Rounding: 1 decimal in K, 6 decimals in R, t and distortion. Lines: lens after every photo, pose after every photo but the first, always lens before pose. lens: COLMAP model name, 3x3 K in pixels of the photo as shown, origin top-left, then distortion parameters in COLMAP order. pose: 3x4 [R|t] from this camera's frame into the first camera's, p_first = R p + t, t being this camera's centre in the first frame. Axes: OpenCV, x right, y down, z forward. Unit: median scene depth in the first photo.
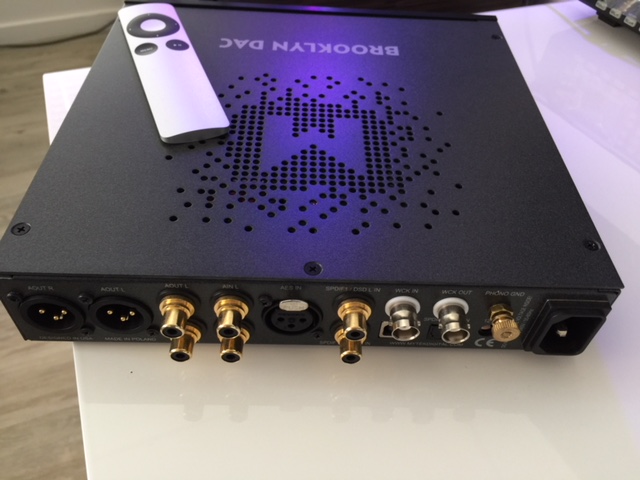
lens RADIAL K [[551.6, 0, 326.2], [0, 551.6, 241.6], [0, 0, 1]] dist [0.058626, -0.089009]
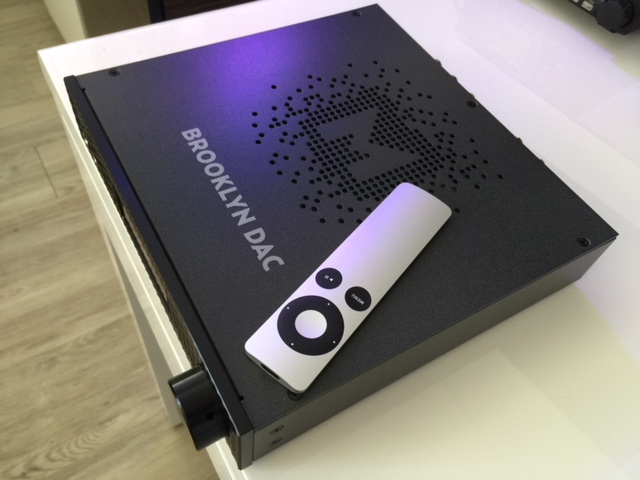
lens RADIAL K [[551.6, 0, 326.2], [0, 551.6, 241.6], [0, 0, 1]] dist [0.058626, -0.089009]
pose [[-0.493658, -0.758009, 0.426290, -0.657549], [0.538966, 0.118031, 0.834017, -1.205958], [-0.682508, 0.641475, 0.350274, 0.764221]]
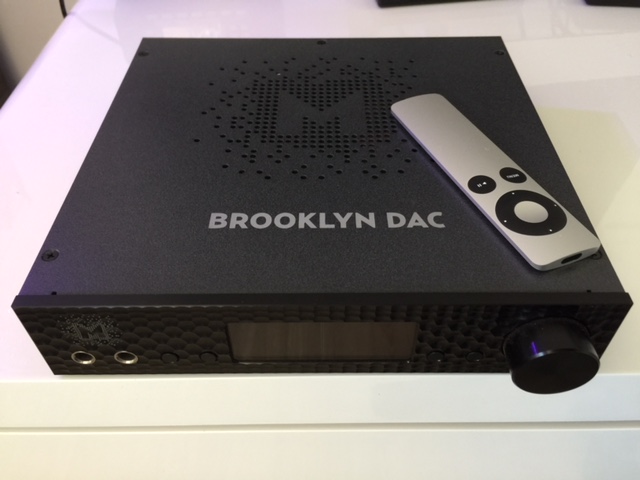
lens RADIAL K [[551.6, 0, 326.2], [0, 551.6, 241.6], [0, 0, 1]] dist [0.058626, -0.089009]
pose [[-0.998623, -0.039287, -0.034778, -0.004410], [-0.032762, -0.050826, 0.998170, -1.341903], [-0.040983, 0.997934, 0.049469, 1.198843]]
